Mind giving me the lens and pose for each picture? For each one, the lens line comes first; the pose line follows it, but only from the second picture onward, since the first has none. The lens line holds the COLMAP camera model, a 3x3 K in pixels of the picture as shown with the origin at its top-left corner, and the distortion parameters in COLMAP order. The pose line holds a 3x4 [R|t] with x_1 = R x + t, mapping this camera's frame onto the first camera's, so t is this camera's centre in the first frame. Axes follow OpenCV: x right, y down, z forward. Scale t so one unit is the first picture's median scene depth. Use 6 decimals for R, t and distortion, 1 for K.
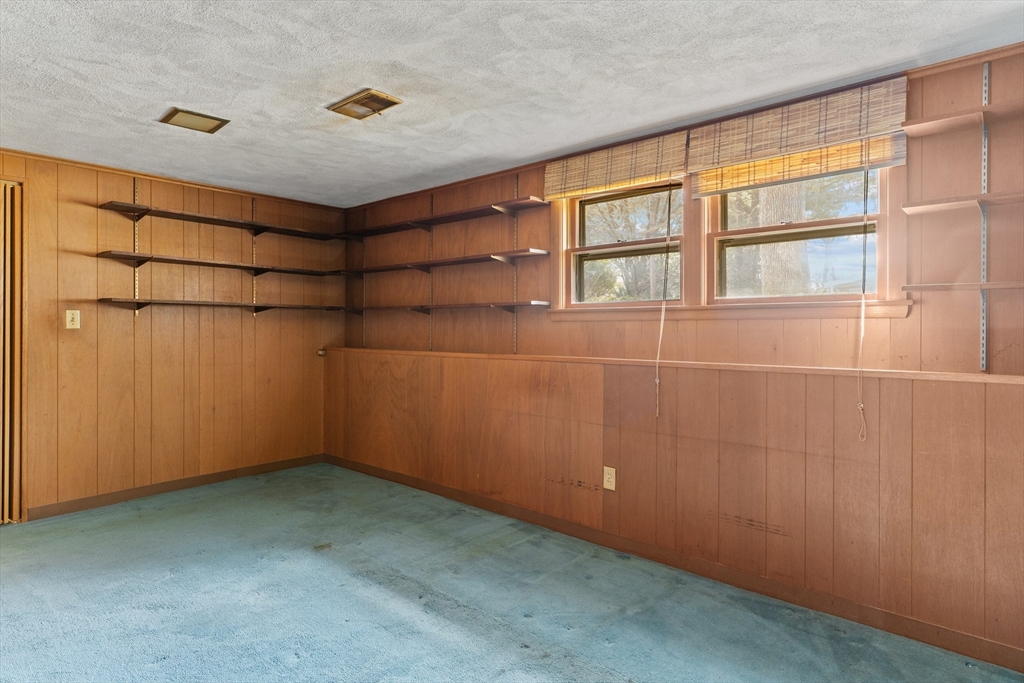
lens RADIAL K [[571.7, 0, 502.5], [0, 571.7, 332.2], [0, 0, 1]] dist [0.002720, 0.002691]
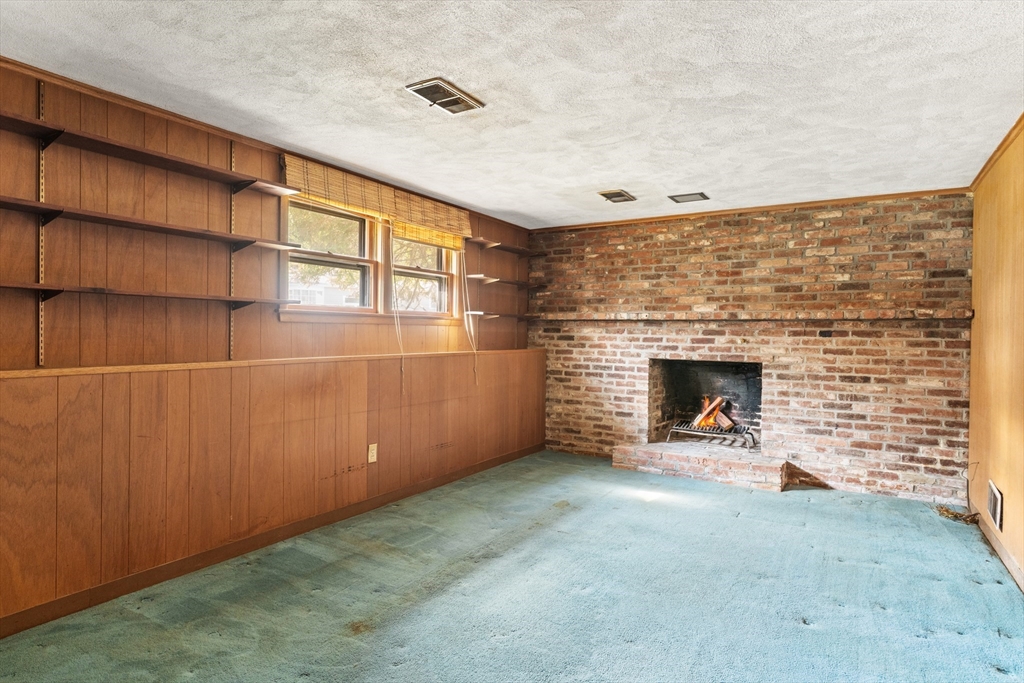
lens RADIAL K [[571.7, 0, 508.6], [0, 571.7, 337.5], [0, 0, 1]] dist [0.002720, 0.002691]
pose [[-0.176213, -0.018073, 0.984186, -1.020949], [-0.010976, 0.999805, 0.016394, -0.014456], [-0.984291, -0.007914, -0.176377, 0.893912]]
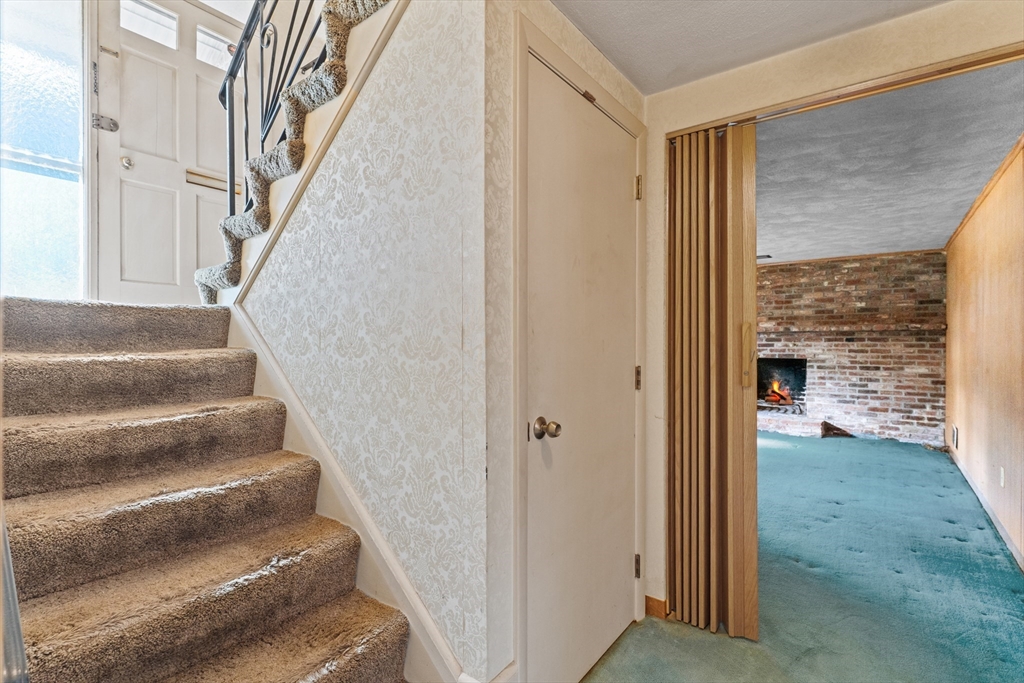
lens RADIAL K [[488.5, 0, 505.7], [0, 488.5, 345.0], [0, 0, 1]] dist [0.005989, -0.000670]
pose [[-0.074221, -0.016965, 0.997098, -1.406044], [0.002611, 0.999849, 0.017207, -0.022114], [-0.997238, 0.003880, -0.074165, 1.214642]]
